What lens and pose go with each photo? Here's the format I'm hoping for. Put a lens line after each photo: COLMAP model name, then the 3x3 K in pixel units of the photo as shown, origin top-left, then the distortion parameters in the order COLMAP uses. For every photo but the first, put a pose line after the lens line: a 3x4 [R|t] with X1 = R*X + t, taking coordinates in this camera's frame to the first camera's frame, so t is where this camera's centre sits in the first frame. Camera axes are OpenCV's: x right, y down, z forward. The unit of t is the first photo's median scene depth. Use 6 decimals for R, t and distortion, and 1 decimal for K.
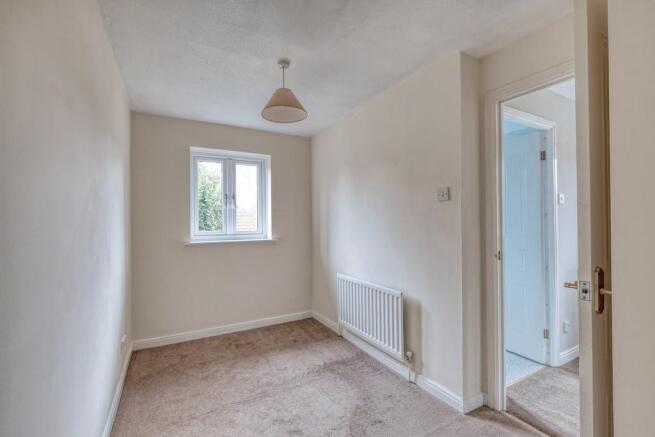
lens RADIAL K [[281.6, 0, 323.2], [0, 281.6, 217.6], [0, 0, 1]] dist [-0.002433, -0.000573]
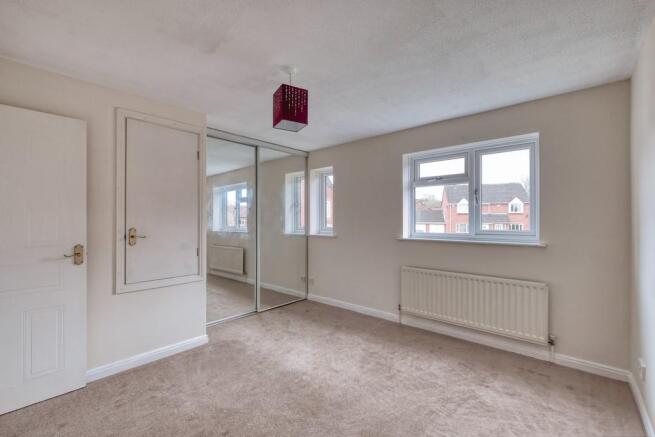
lens RADIAL K [[281.6, 0, 323.2], [0, 281.6, 217.6], [0, 0, 1]] dist [-0.002433, -0.000573]
pose [[0.309099, -0.004976, -0.951017, 0.394439], [0.008240, 0.999963, -0.002554, 0.004569], [0.950994, -0.007047, 0.309129, 0.250611]]
